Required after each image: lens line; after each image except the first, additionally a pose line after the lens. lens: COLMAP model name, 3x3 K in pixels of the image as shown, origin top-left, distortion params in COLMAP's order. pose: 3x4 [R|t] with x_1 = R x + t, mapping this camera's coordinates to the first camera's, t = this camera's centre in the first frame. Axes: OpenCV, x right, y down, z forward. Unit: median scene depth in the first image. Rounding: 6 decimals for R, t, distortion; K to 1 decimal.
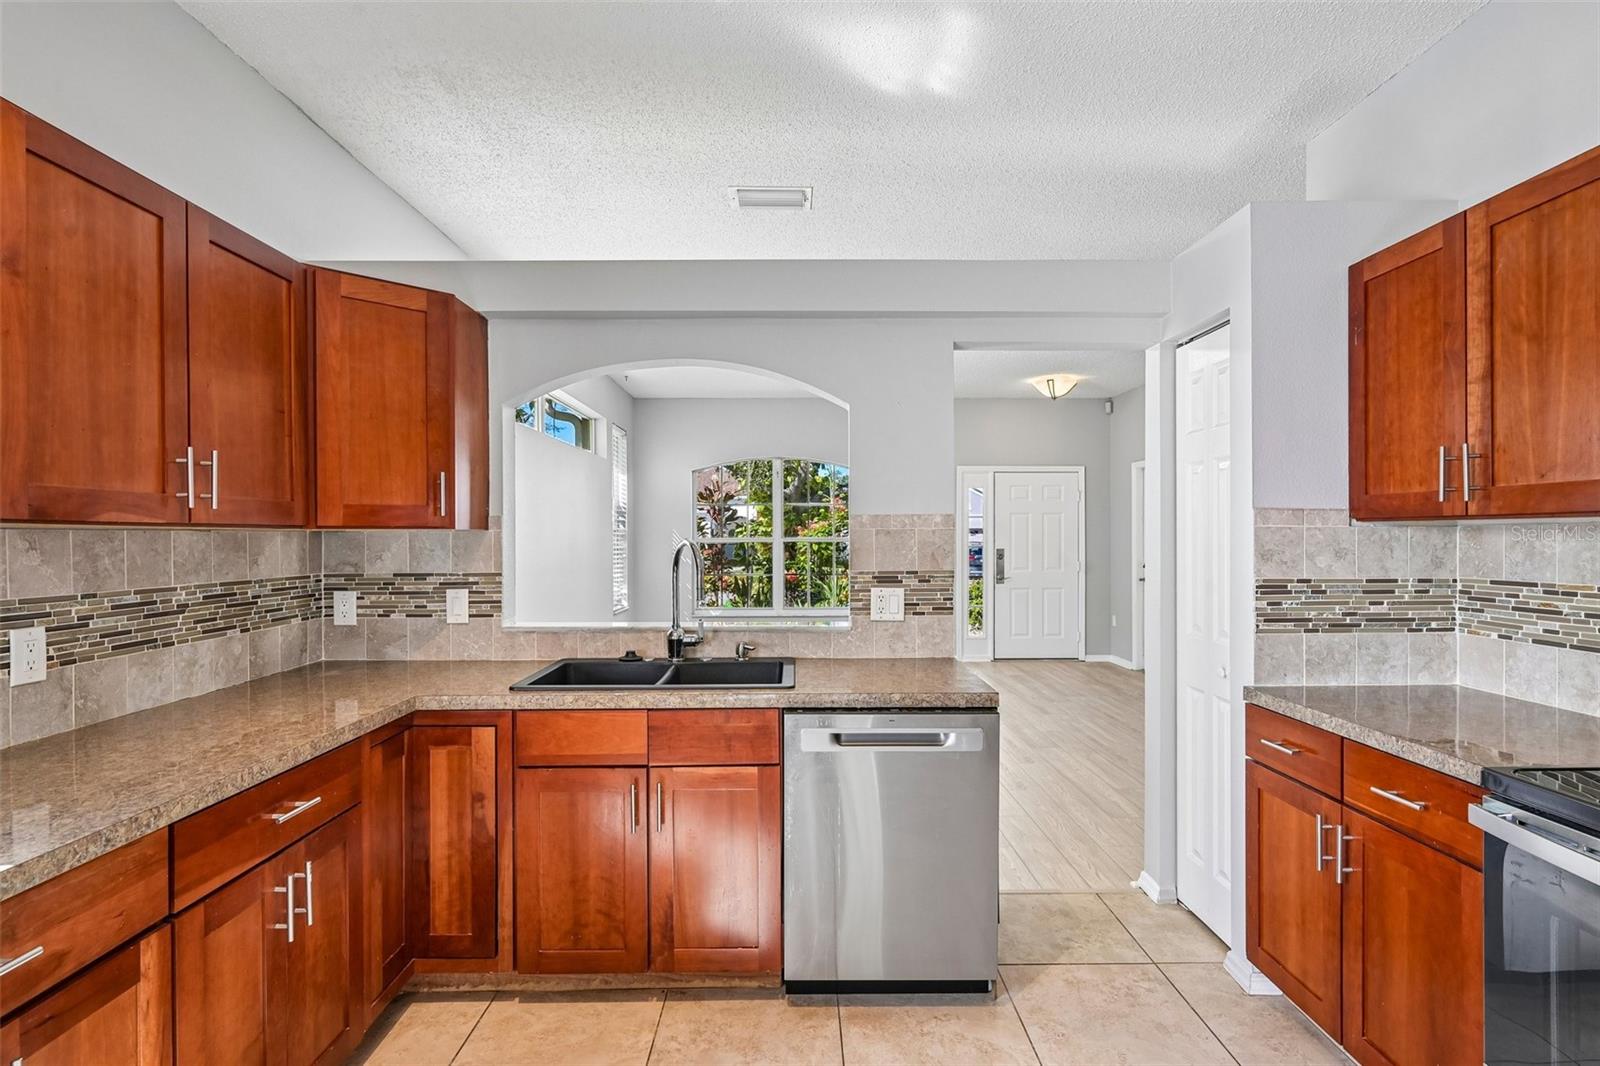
lens RADIAL K [[801.7, 0, 801.7], [0, 801.7, 540.0], [0, 0, 1]] dist [-0.002482, 0.001238]
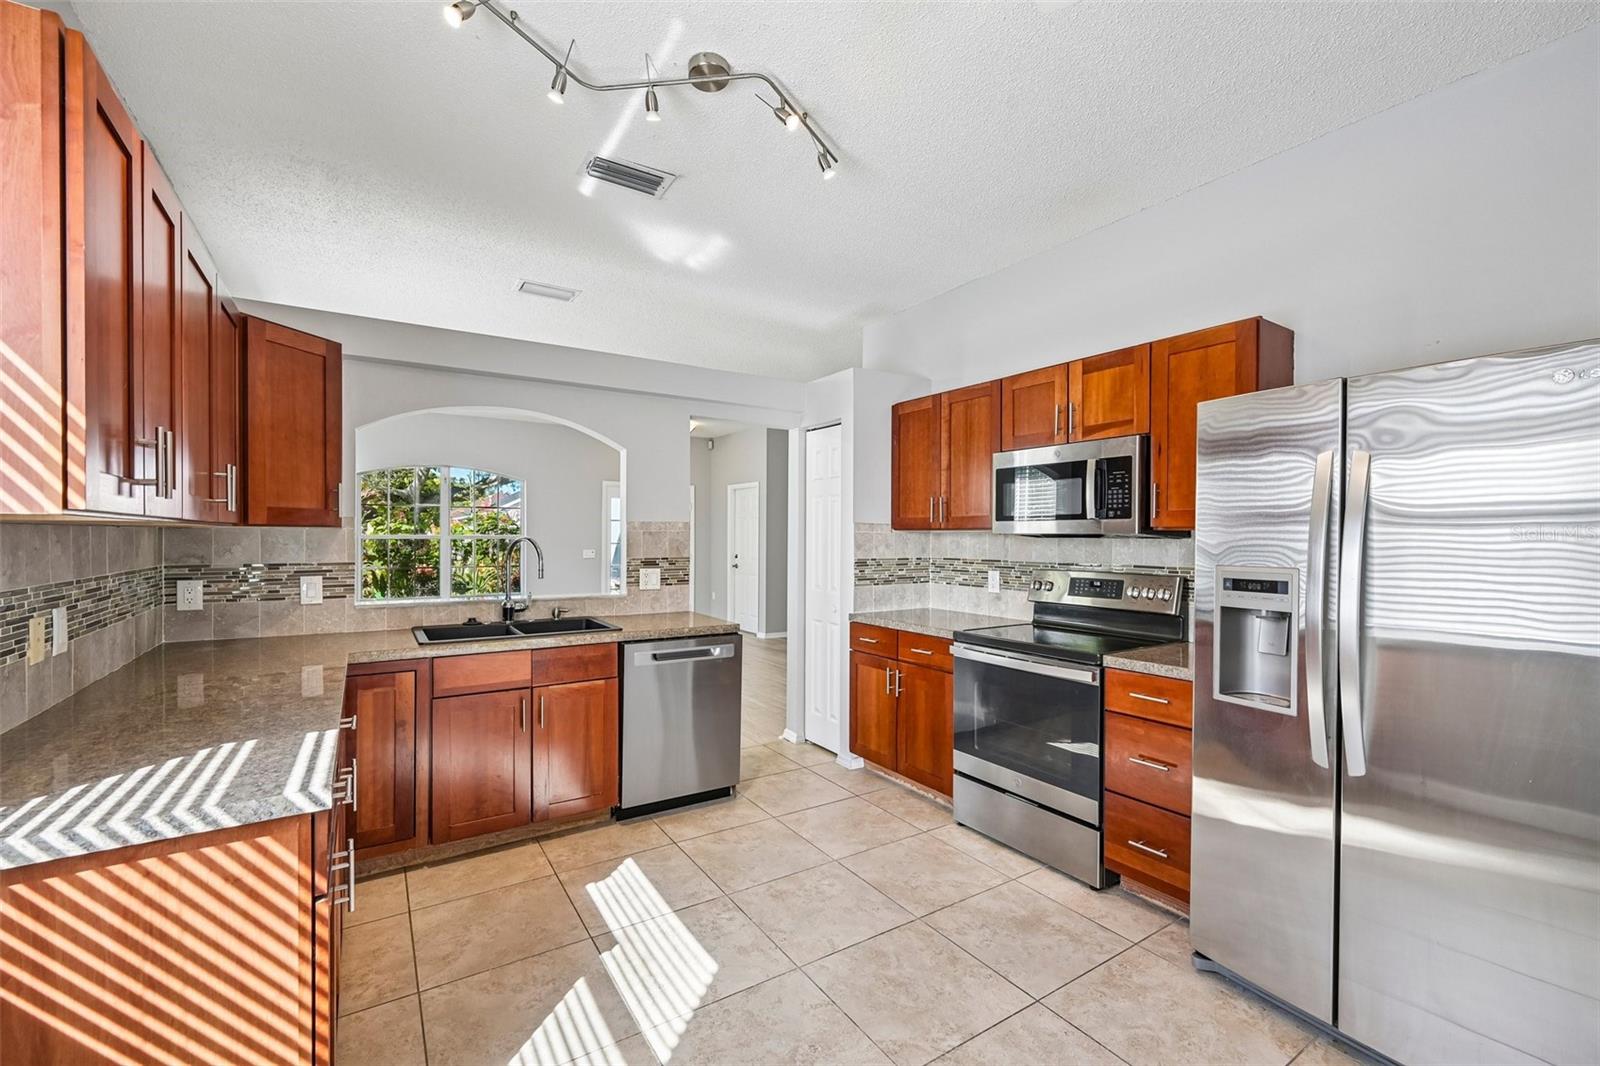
lens RADIAL K [[674.4, 0, 797.2], [0, 674.4, 541.8], [0, 0, 1]] dist [-0.000940, 0.000074]
pose [[0.848030, 0.002640, 0.529941, -0.432276], [-0.005185, 0.999981, 0.003317, 0.001841], [-0.529923, -0.005560, 0.848028, -0.332590]]
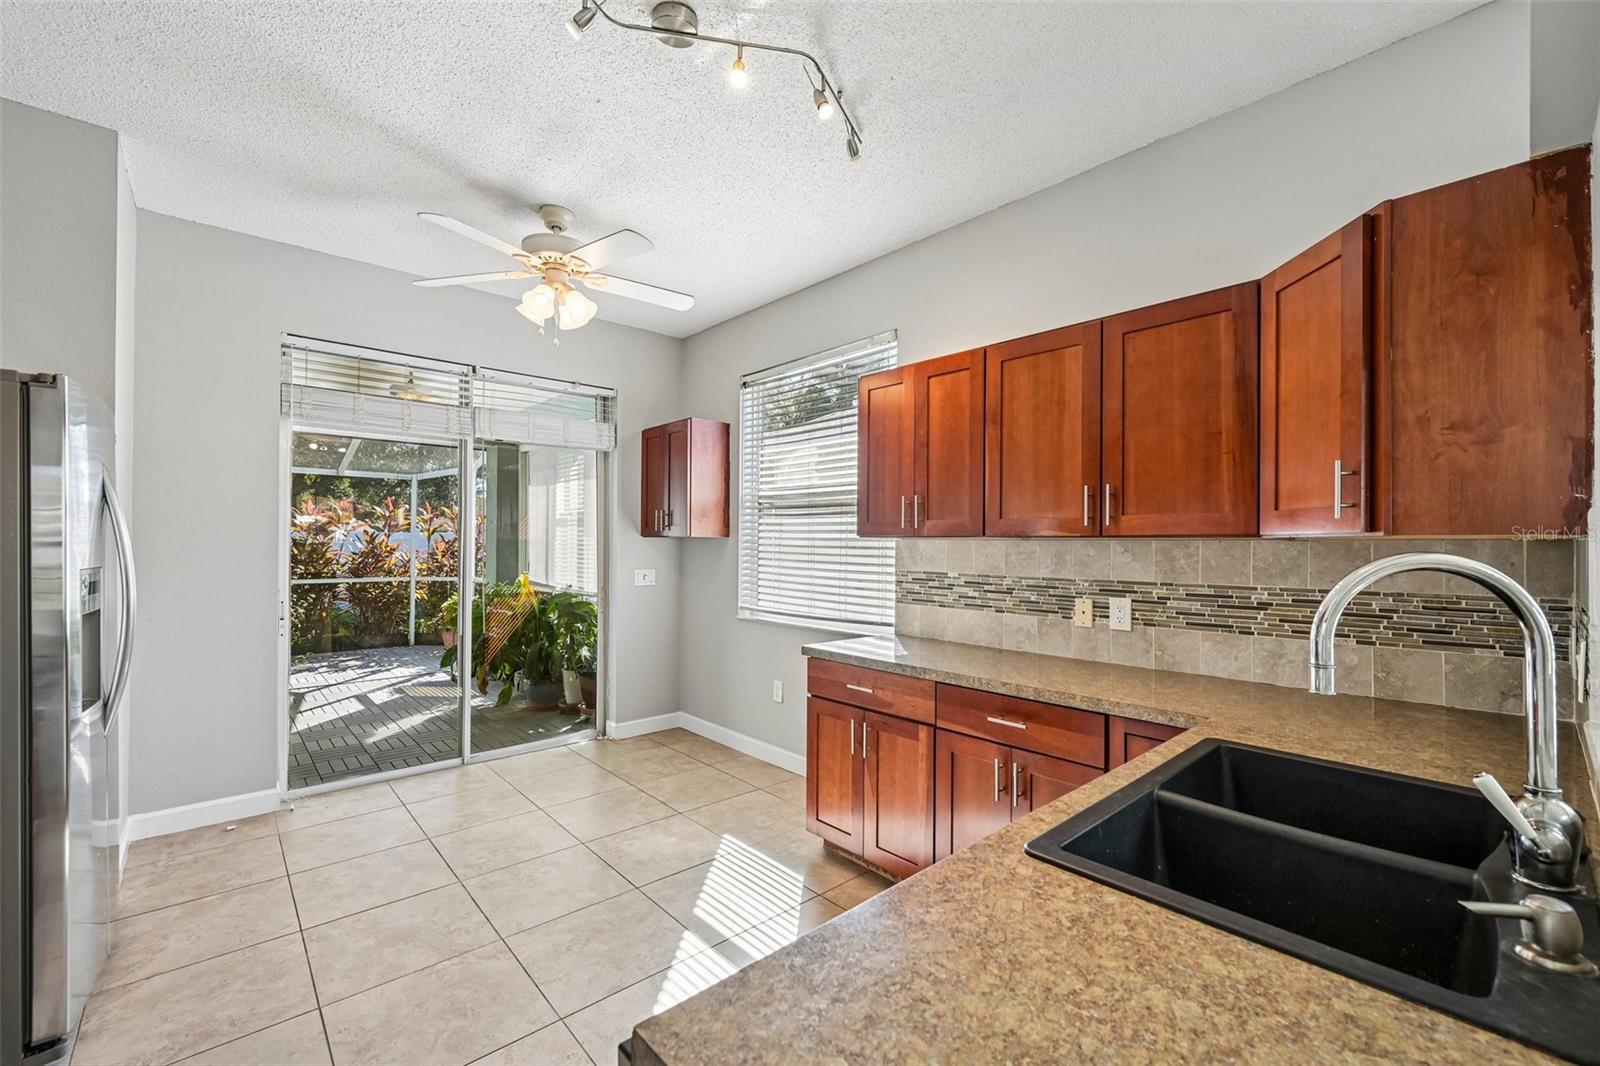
lens RADIAL K [[656.7, 0, 800.0], [0, 656.7, 533.0], [0, 0, 1]] dist [0.000541, 0.000061]
pose [[-0.748176, -0.008487, -0.663446, 0.367925], [-0.003957, 0.999957, -0.008330, -0.011104], [0.663488, -0.003608, -0.748178, 1.220037]]
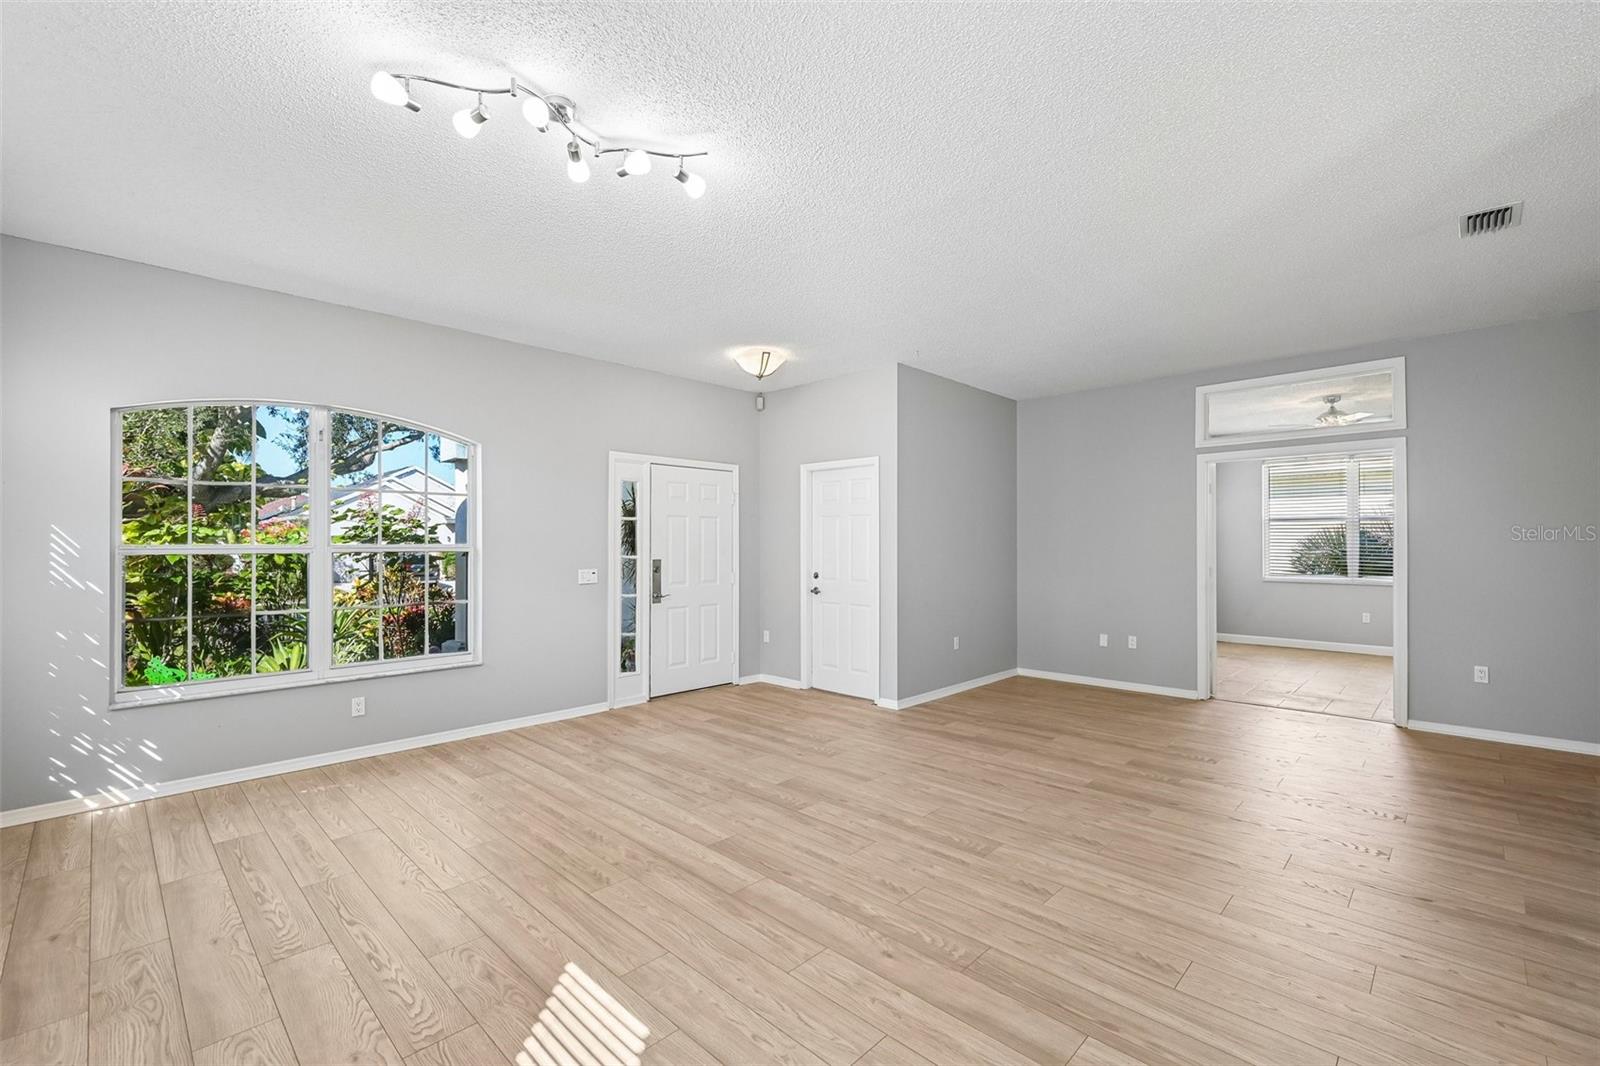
lens RADIAL K [[691.3, 0, 799.5], [0, 691.3, 541.2], [0, 0, 1]] dist [-0.002311, -0.000338]
pose [[0.707126, 0.005822, 0.707064, -0.523299], [0.001874, 0.999947, -0.010108, 0.000022], [-0.707085, 0.008473, 0.707078, 1.528591]]
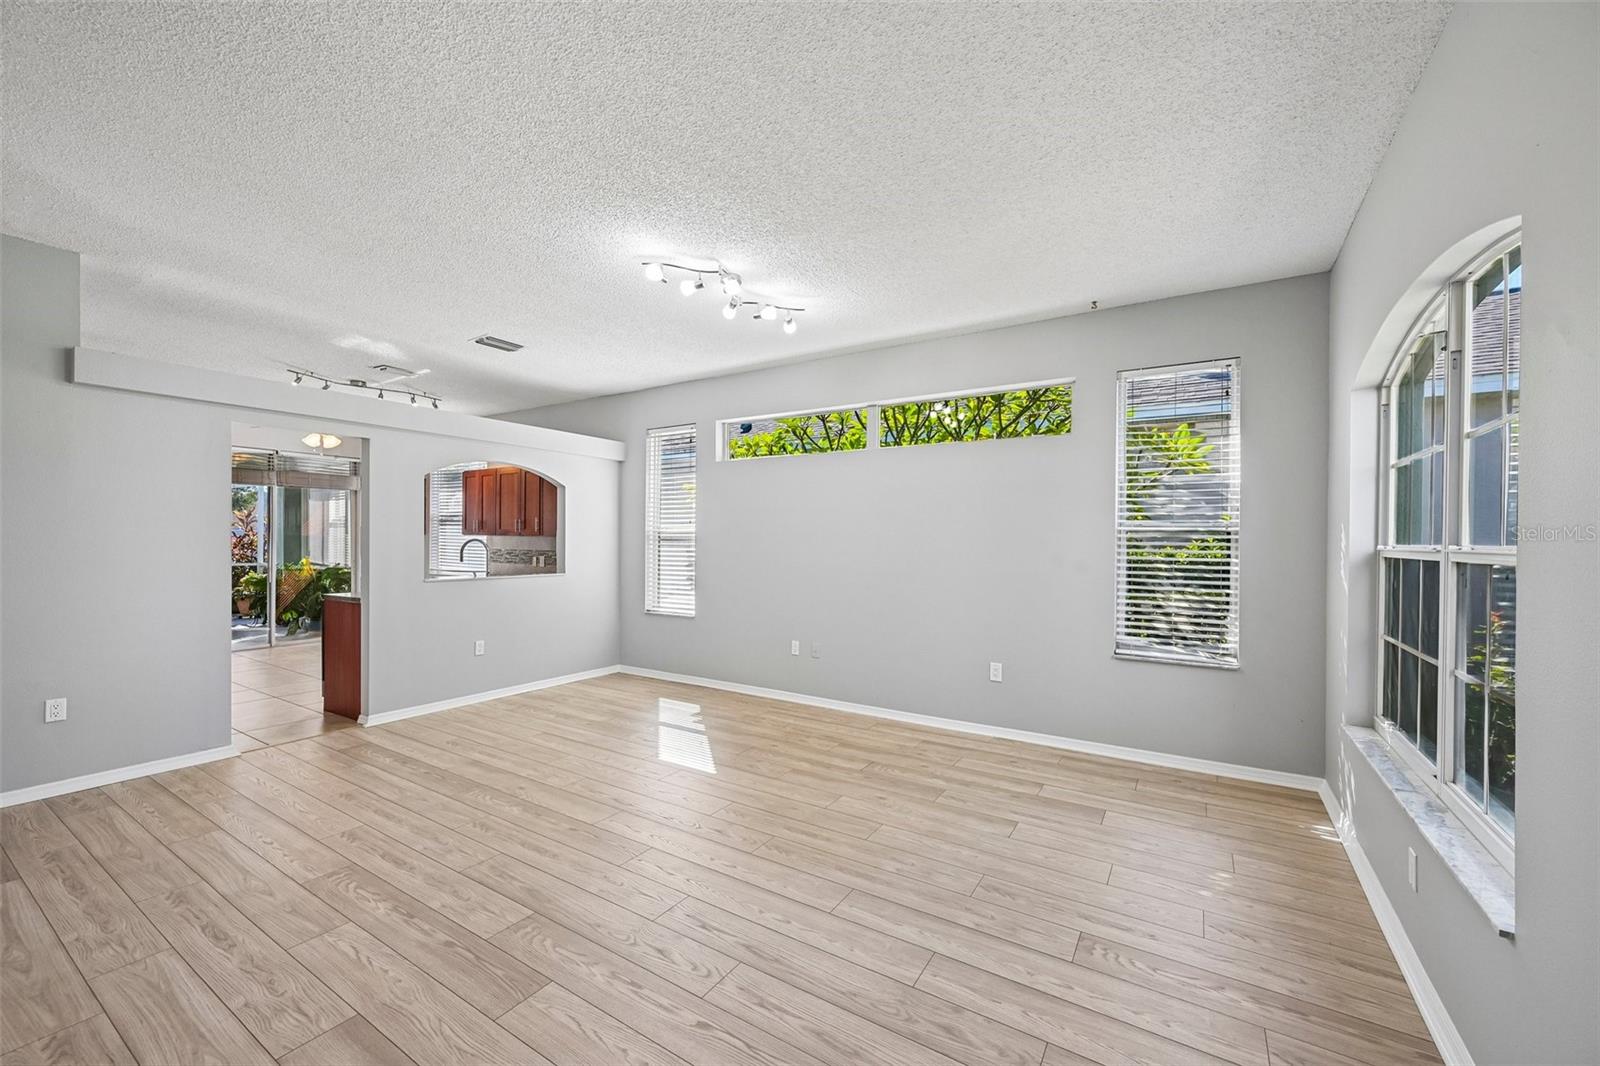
lens RADIAL K [[630.7, 0, 800.9], [0, 630.7, 541.1], [0, 0, 1]] dist [0.000048, 0.000042]
pose [[-0.544496, -0.002069, -0.838761, 1.149474], [-0.009503, 0.999948, 0.003702, -0.011734], [0.838710, 0.009987, -0.544487, 3.487632]]
